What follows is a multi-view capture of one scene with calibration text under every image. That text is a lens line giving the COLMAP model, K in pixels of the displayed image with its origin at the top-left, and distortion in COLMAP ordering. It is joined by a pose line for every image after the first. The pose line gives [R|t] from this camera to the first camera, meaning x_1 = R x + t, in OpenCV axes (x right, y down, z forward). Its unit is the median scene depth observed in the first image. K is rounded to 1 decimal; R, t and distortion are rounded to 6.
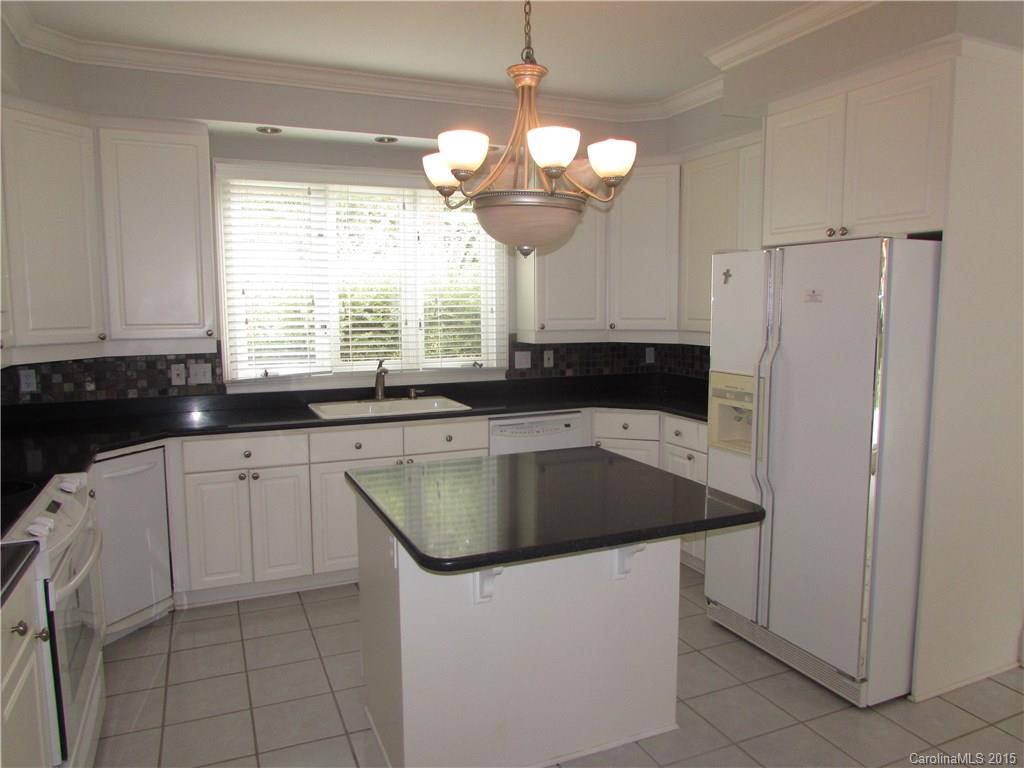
lens RADIAL K [[727.3, 0, 516.5], [0, 727.3, 386.0], [0, 0, 1]] dist [-0.035045, -0.002368]
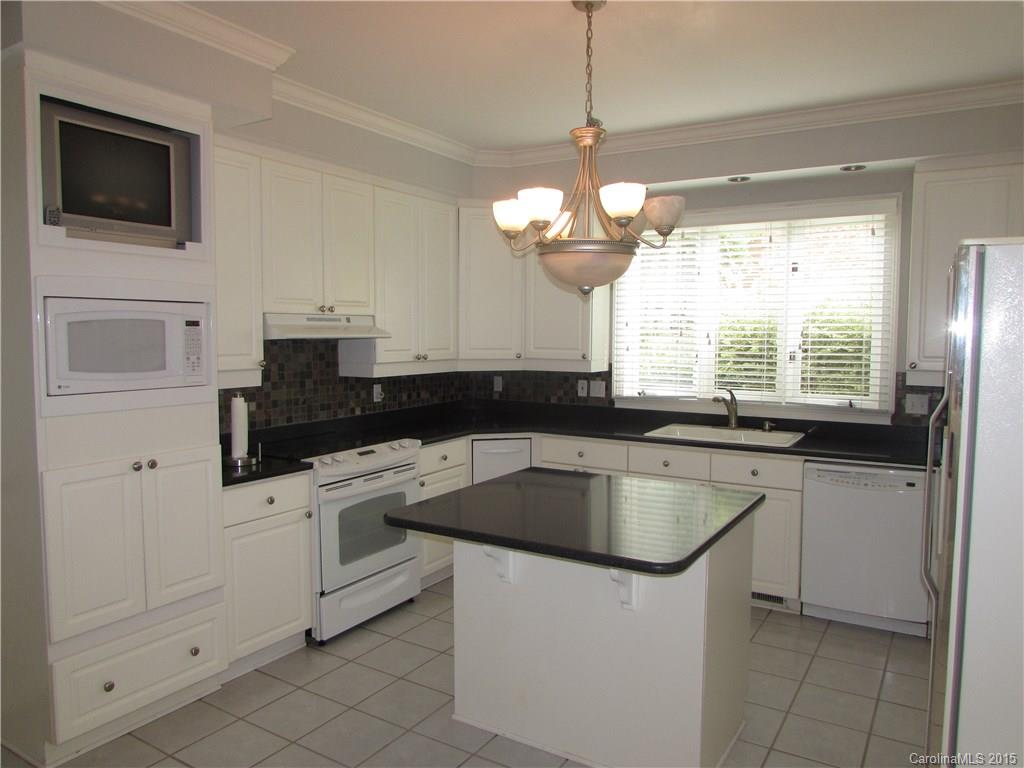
lens RADIAL K [[727.3, 0, 519.3], [0, 727.3, 382.4], [0, 0, 1]] dist [-0.035045, -0.002368]
pose [[0.574477, 0.065695, -0.815880, 0.496395], [-0.101511, 0.994797, 0.008626, -0.024756], [0.812202, 0.077866, 0.578156, 0.156501]]
